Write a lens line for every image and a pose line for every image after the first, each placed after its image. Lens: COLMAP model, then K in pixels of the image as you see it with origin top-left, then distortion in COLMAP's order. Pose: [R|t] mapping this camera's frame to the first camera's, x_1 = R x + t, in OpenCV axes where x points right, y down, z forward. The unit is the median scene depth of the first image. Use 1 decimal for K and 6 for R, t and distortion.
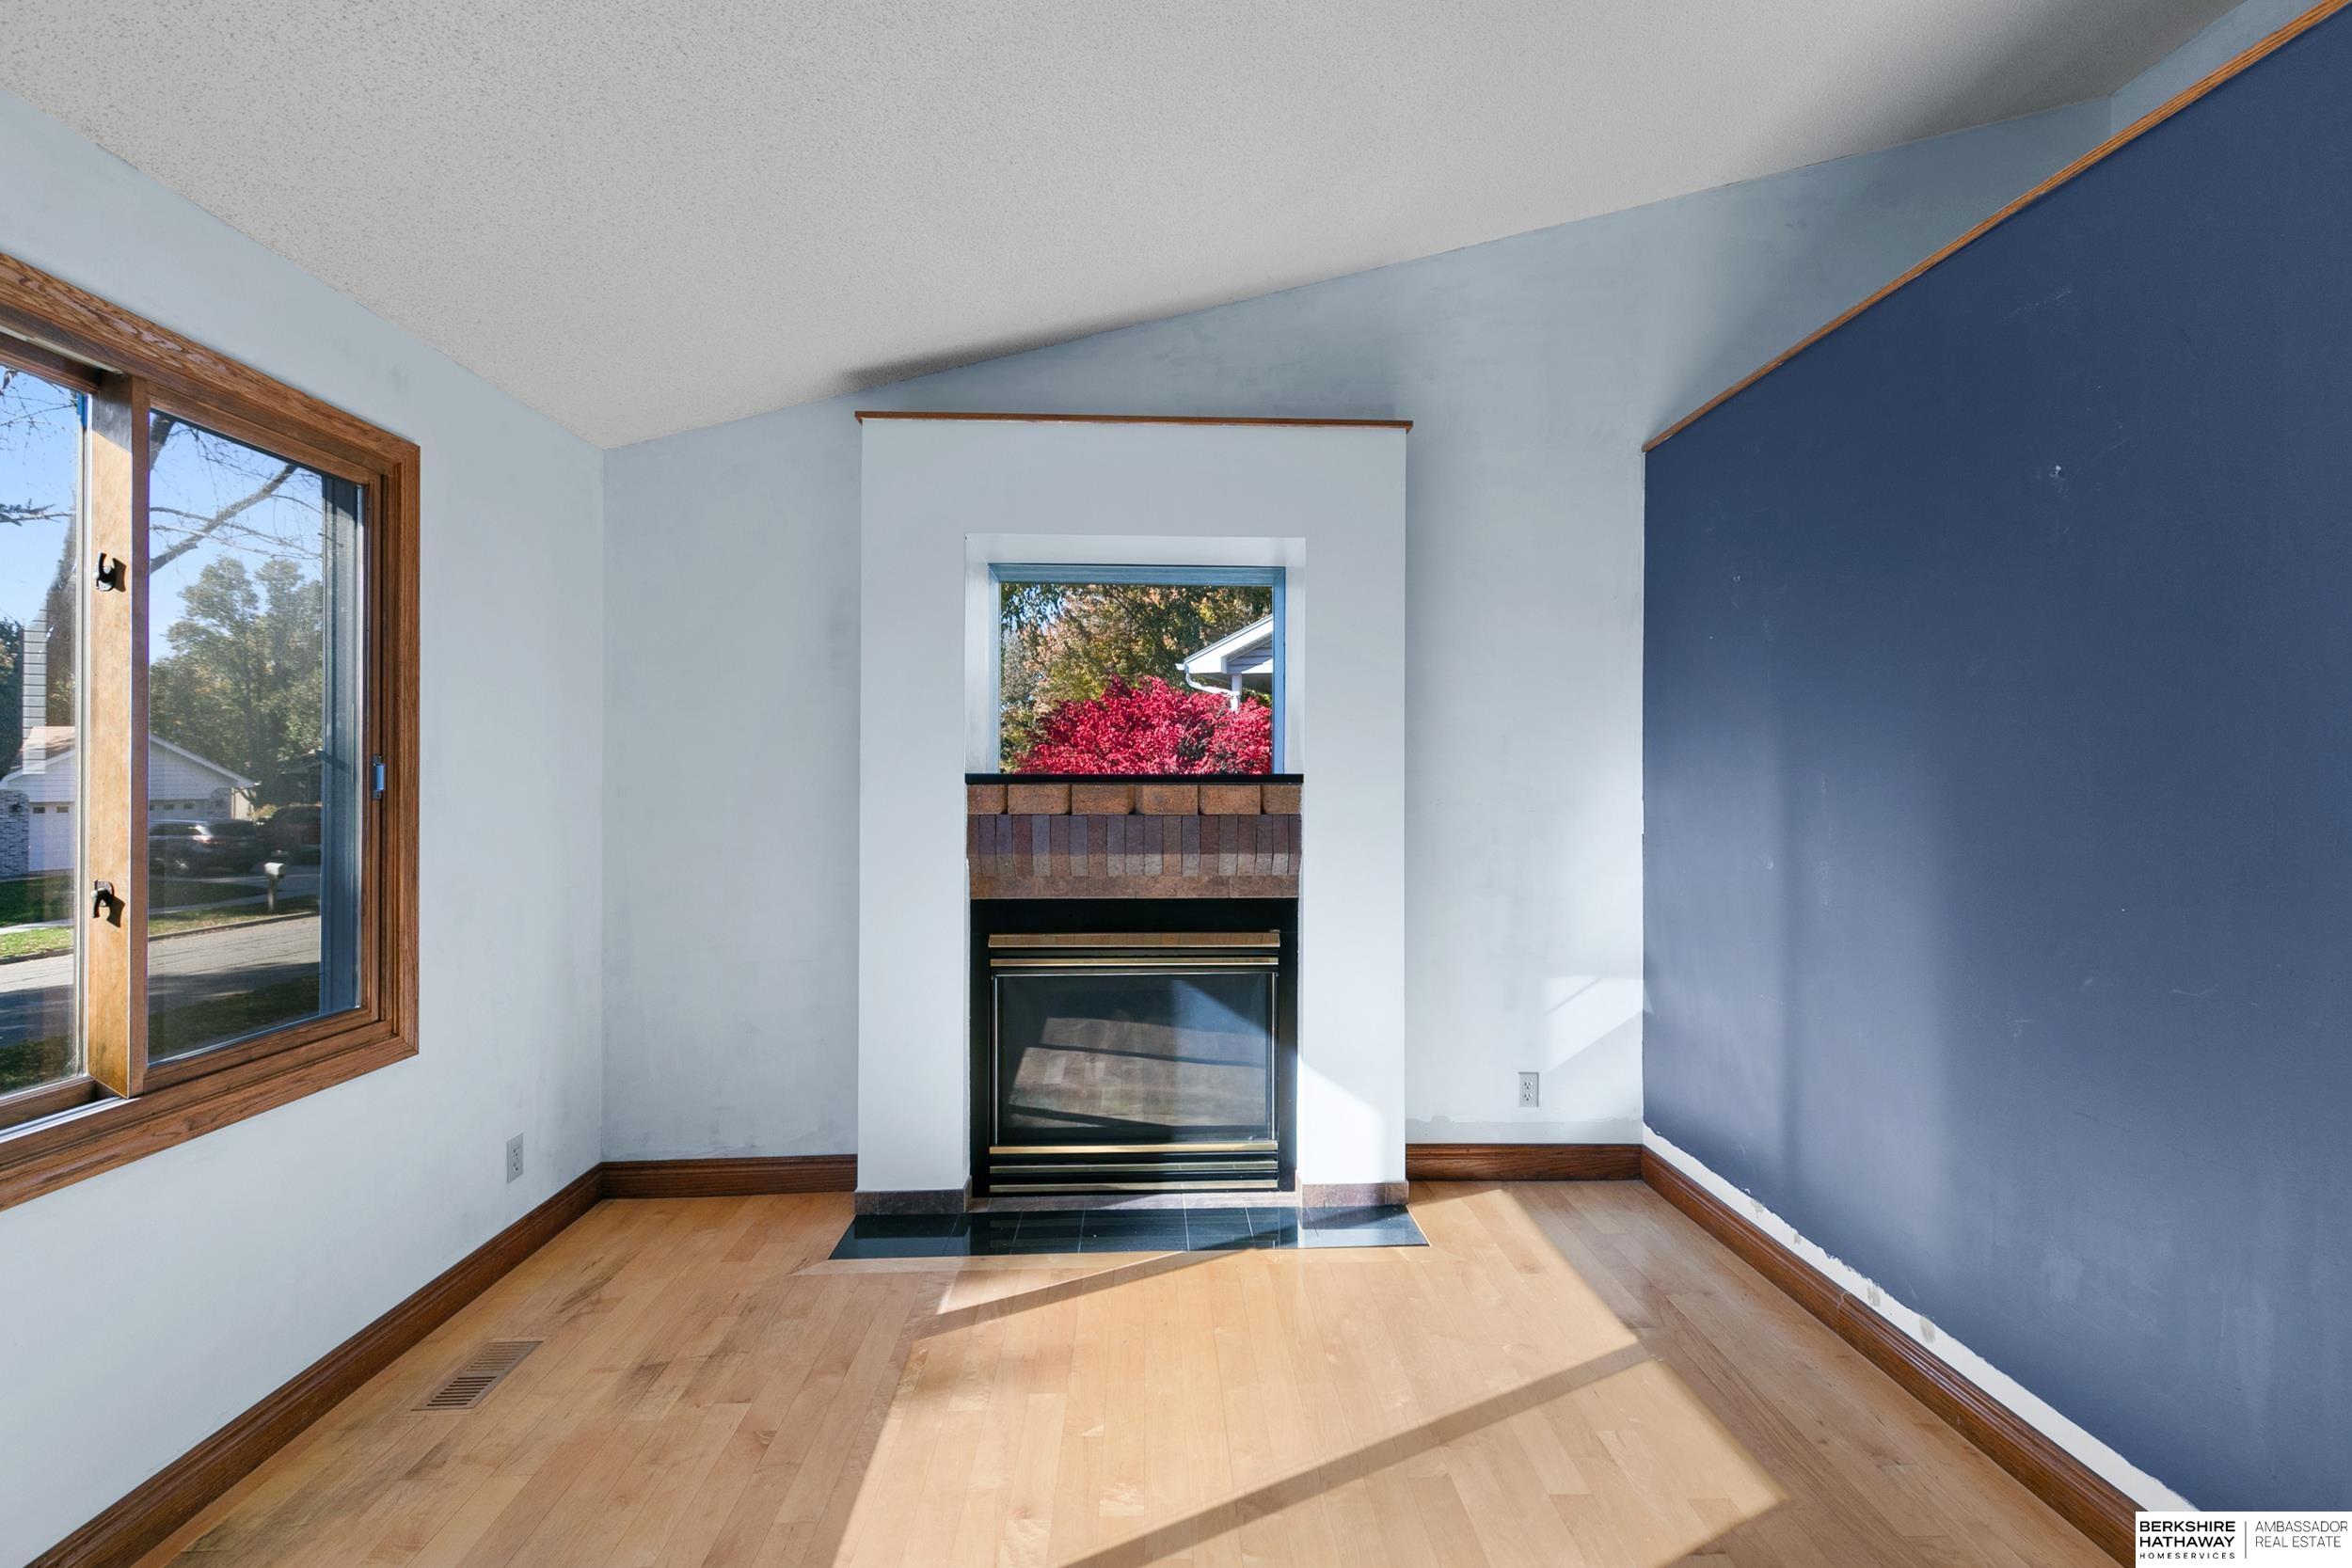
lens RADIAL K [[1058.9, 0, 1192.9], [0, 1058.9, 769.3], [0, 0, 1]] dist [0.007719, -0.001387]
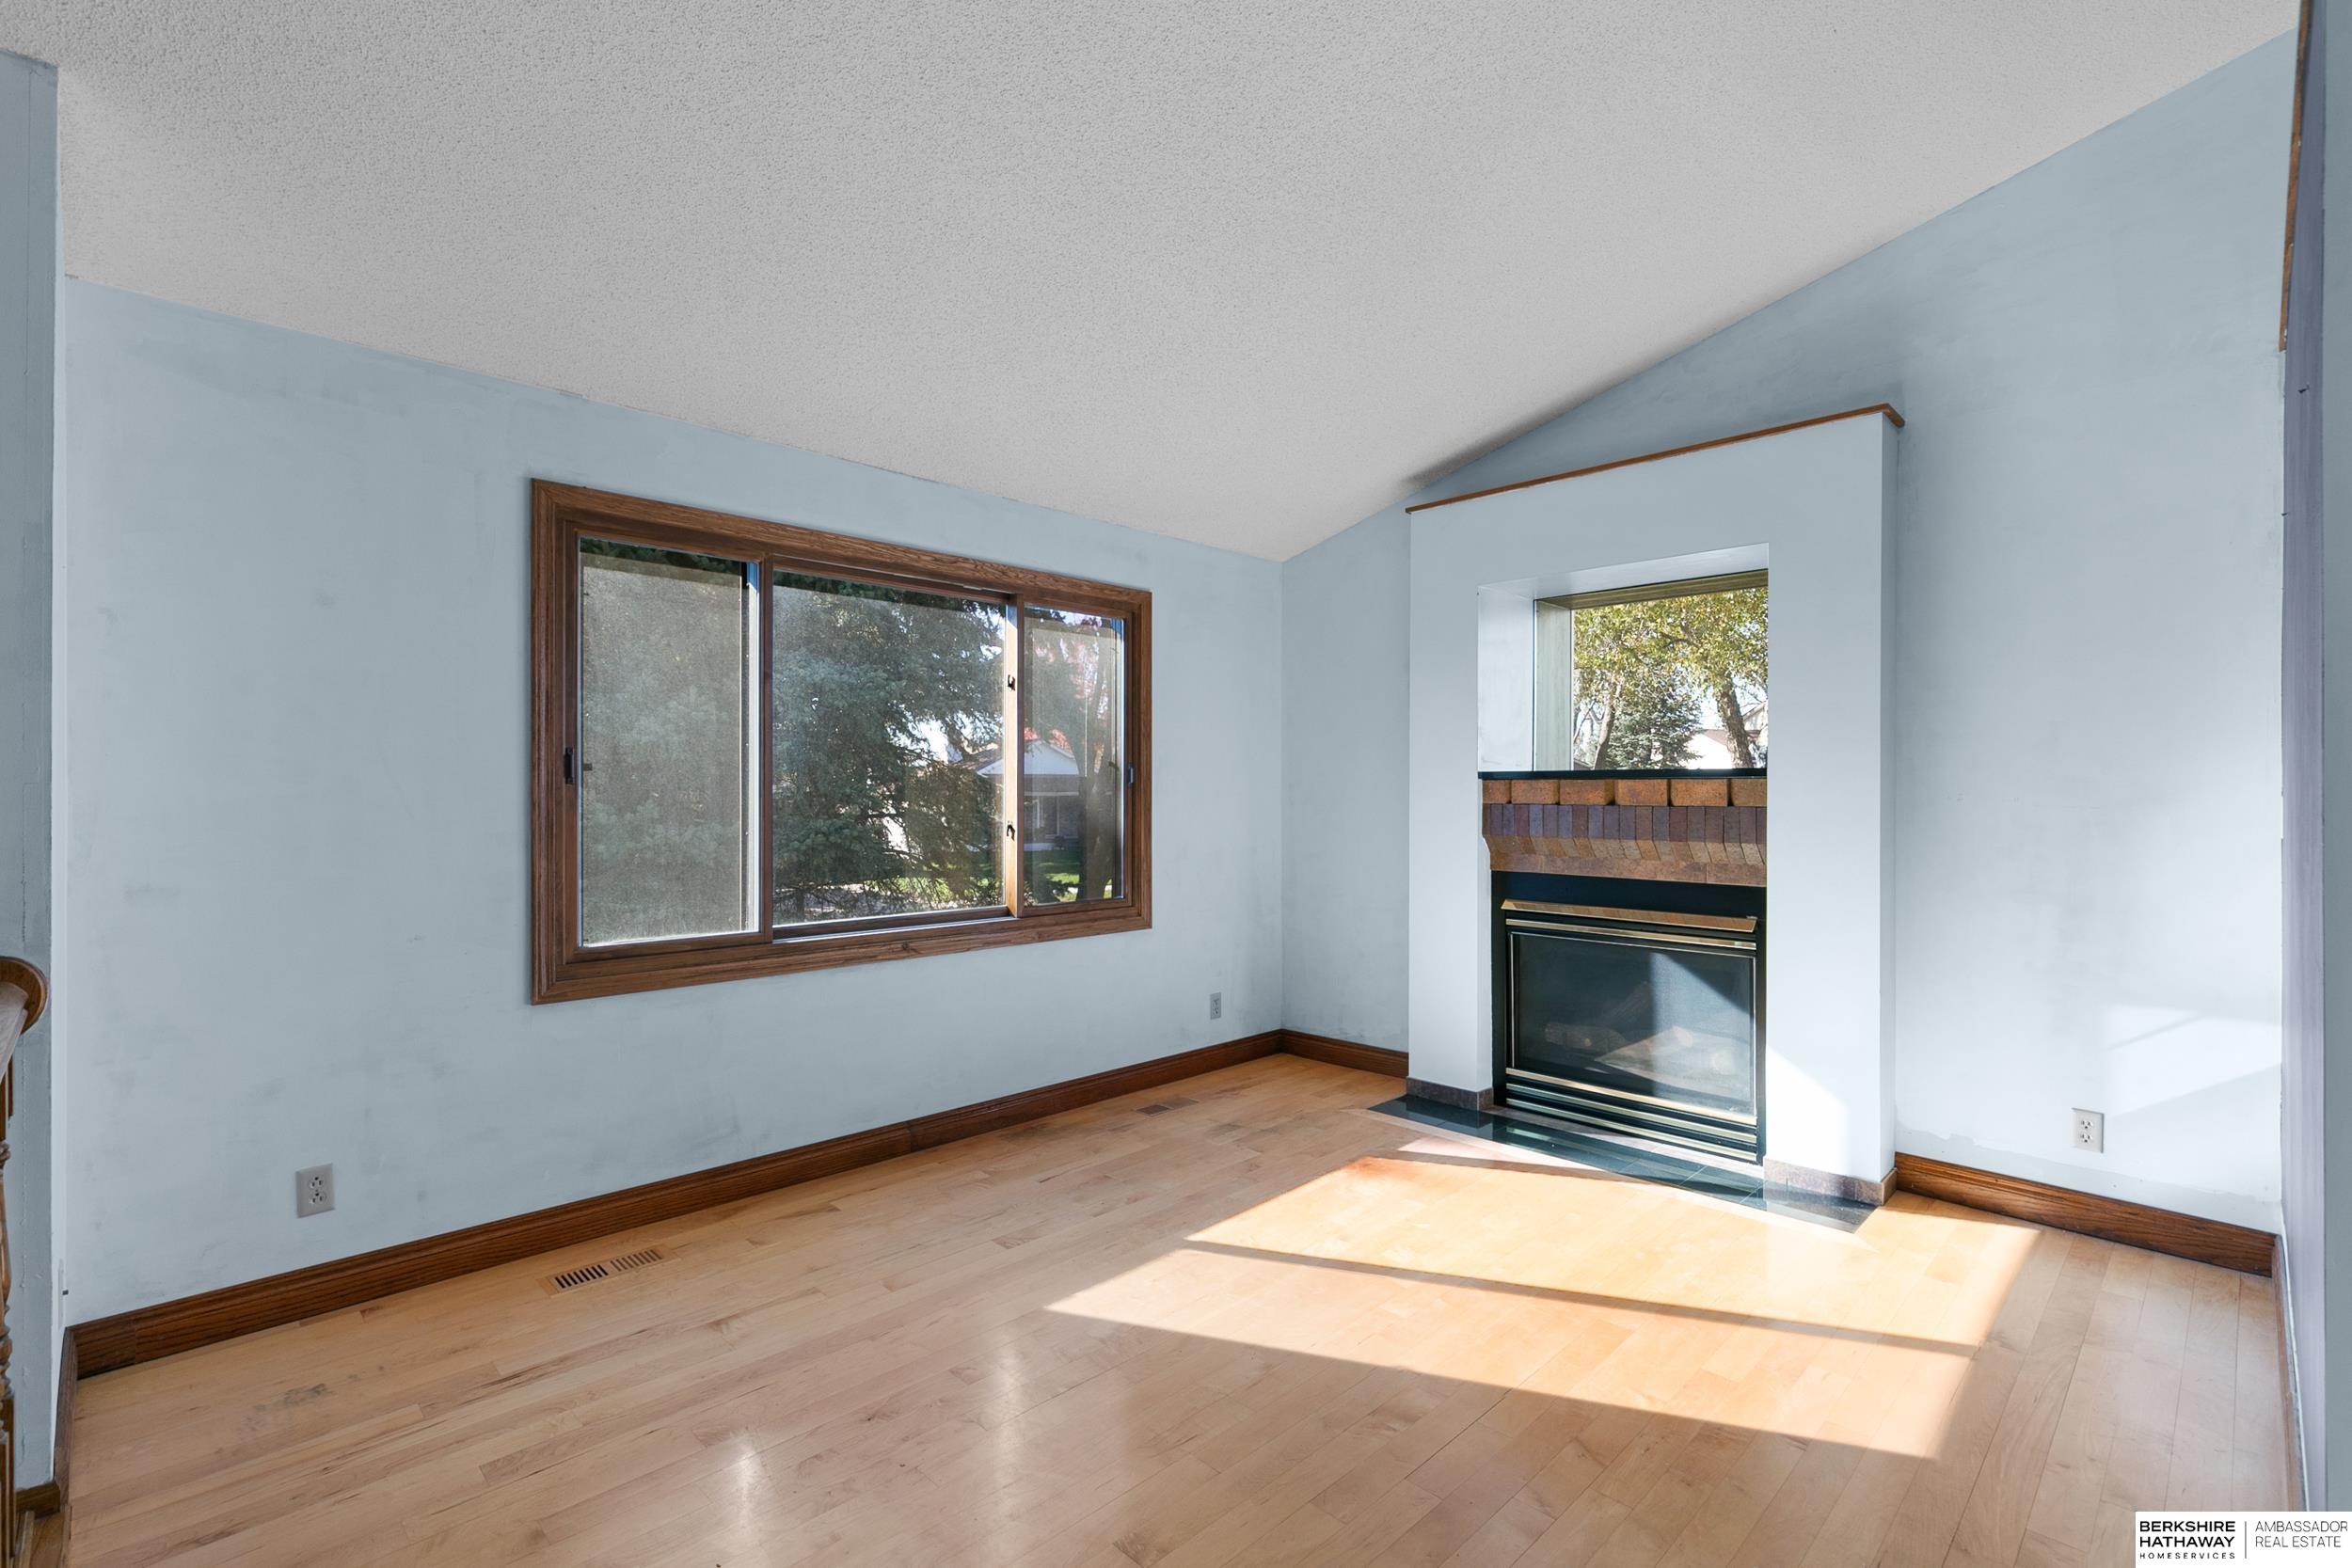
lens RADIAL K [[1058.9, 0, 1199.7], [0, 1058.9, 776.6], [0, 0, 1]] dist [0.007719, -0.001387]
pose [[0.682001, -0.008628, -0.731300, 0.487846], [0.005715, 0.999963, -0.006469, 0.016398], [0.731329, 0.000233, 0.682025, -0.127389]]
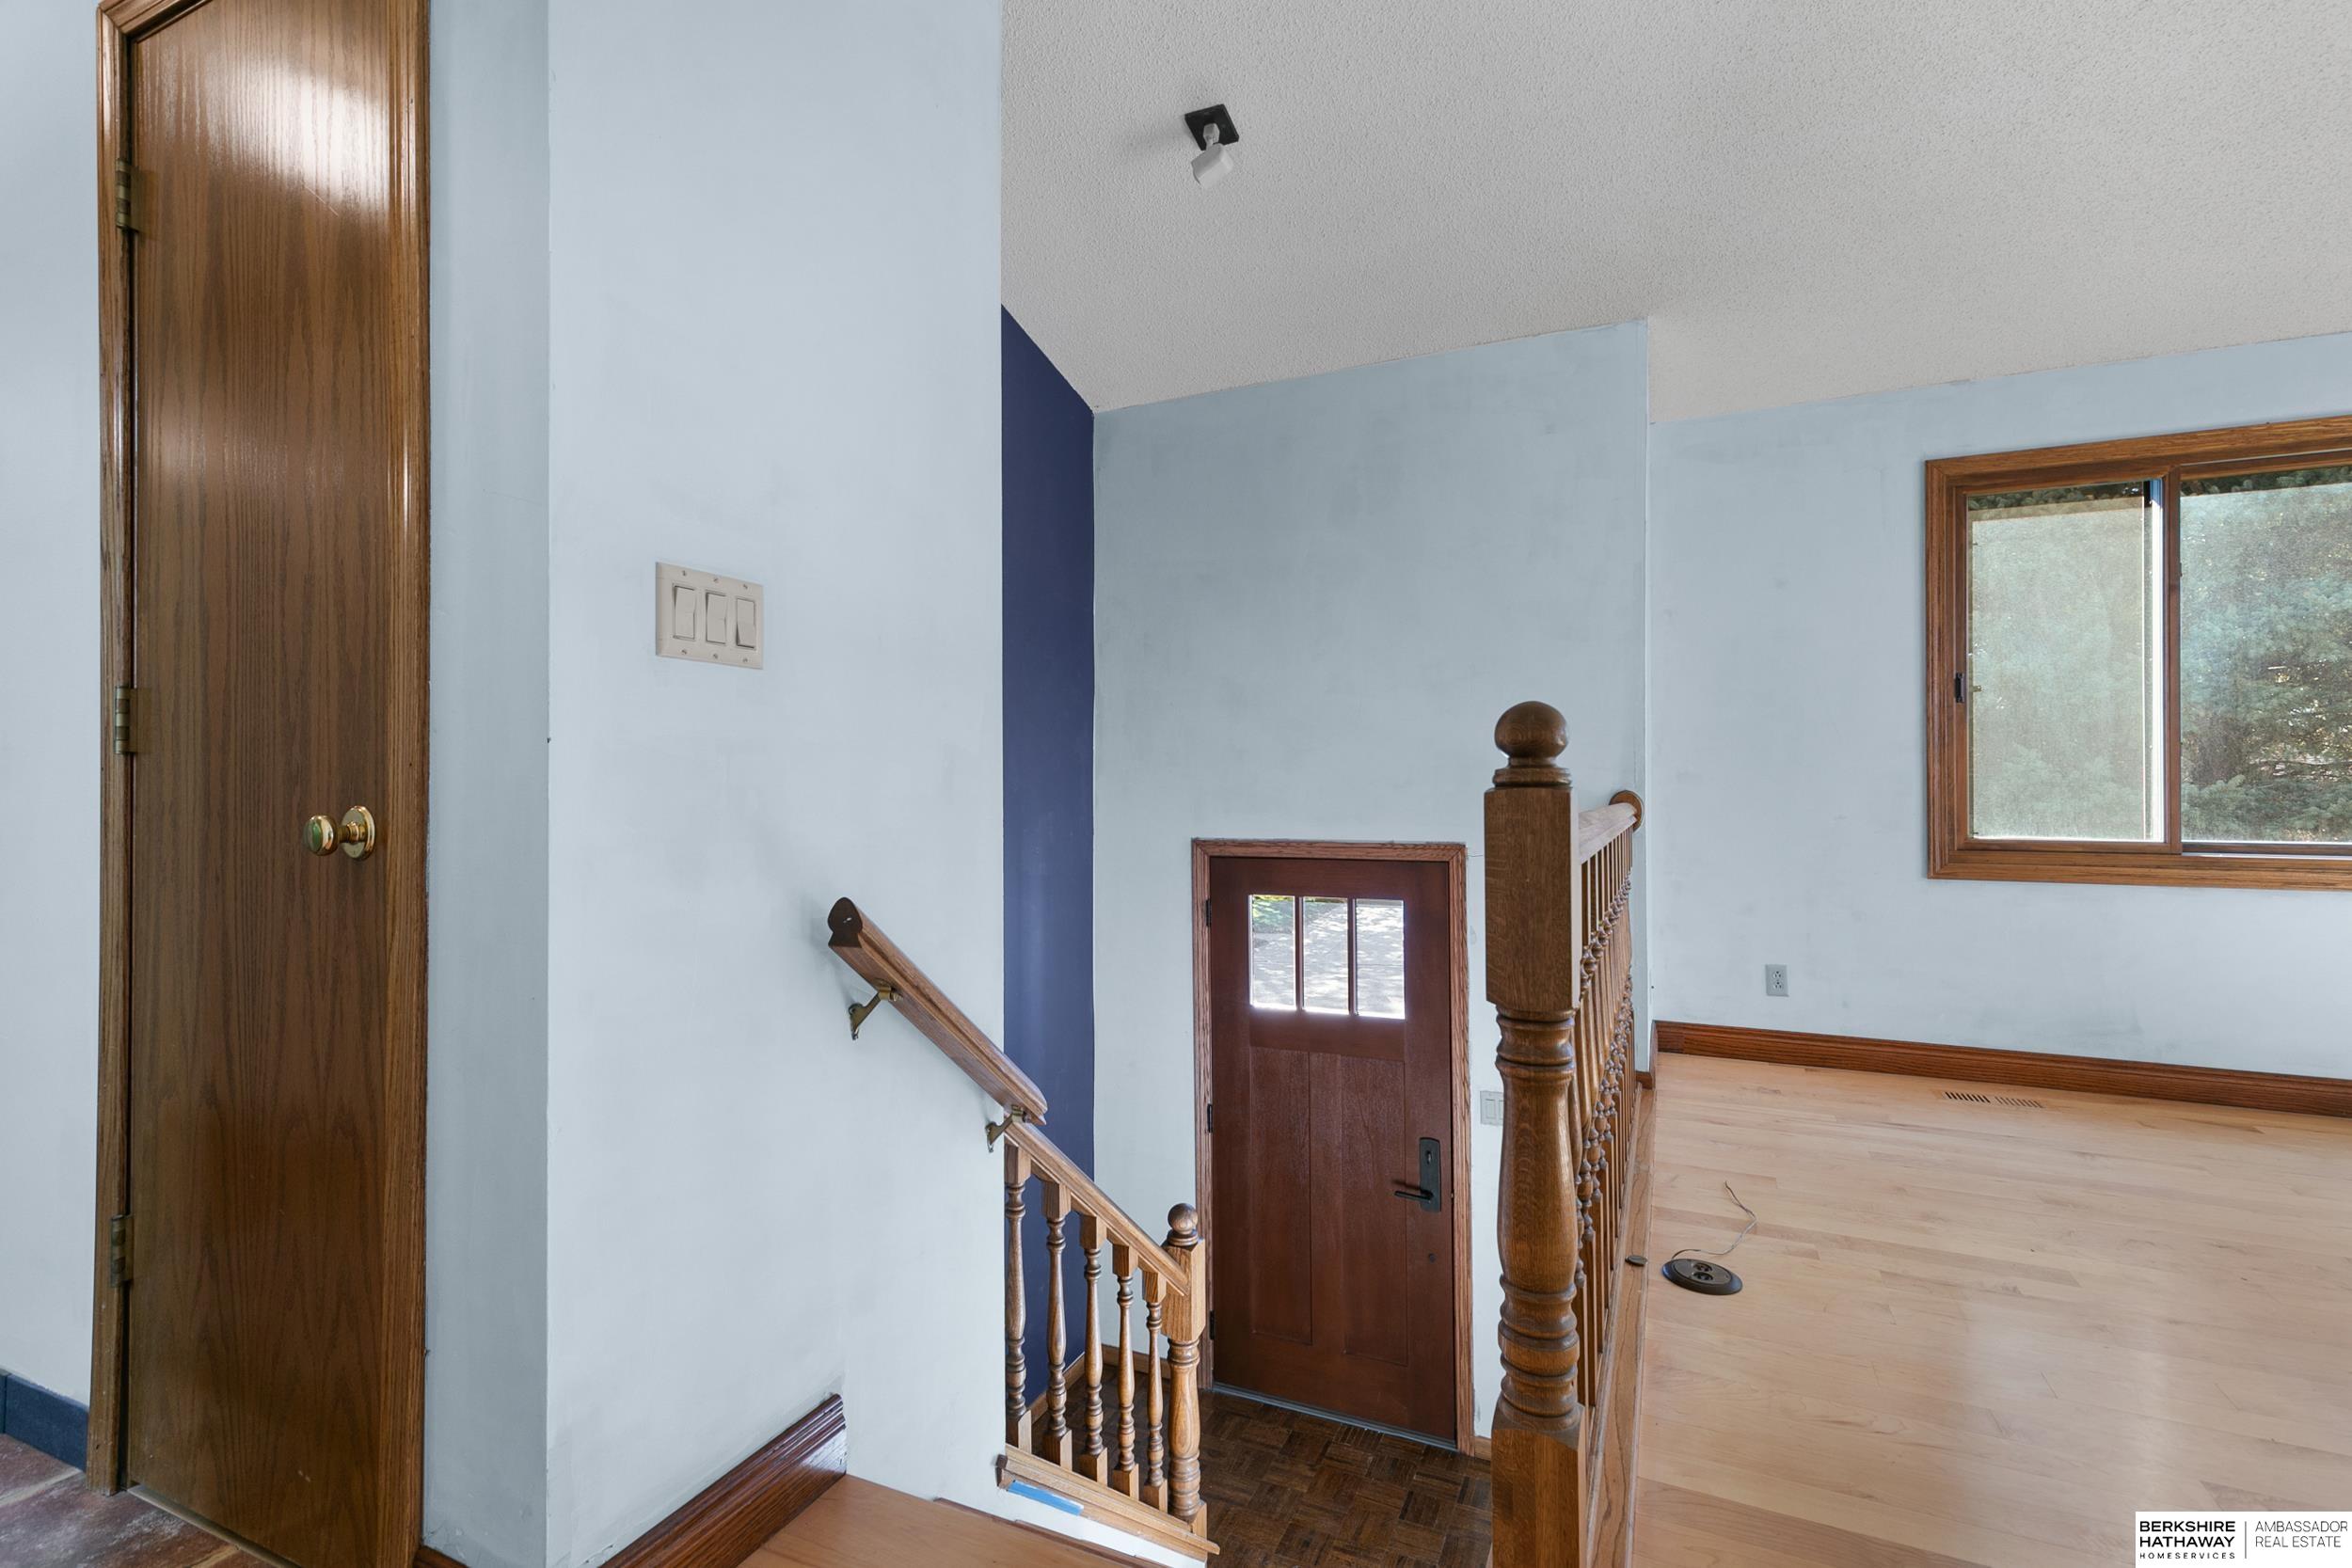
lens RADIAL K [[1058.9, 0, 1171.5], [0, 1058.9, 787.2], [0, 0, 1]] dist [0.007719, -0.001387]
pose [[-0.467217, -0.007578, -0.884110, 0.804406], [0.000575, 0.999960, -0.008875, 0.107375], [0.884142, -0.004655, -0.467195, -0.111776]]
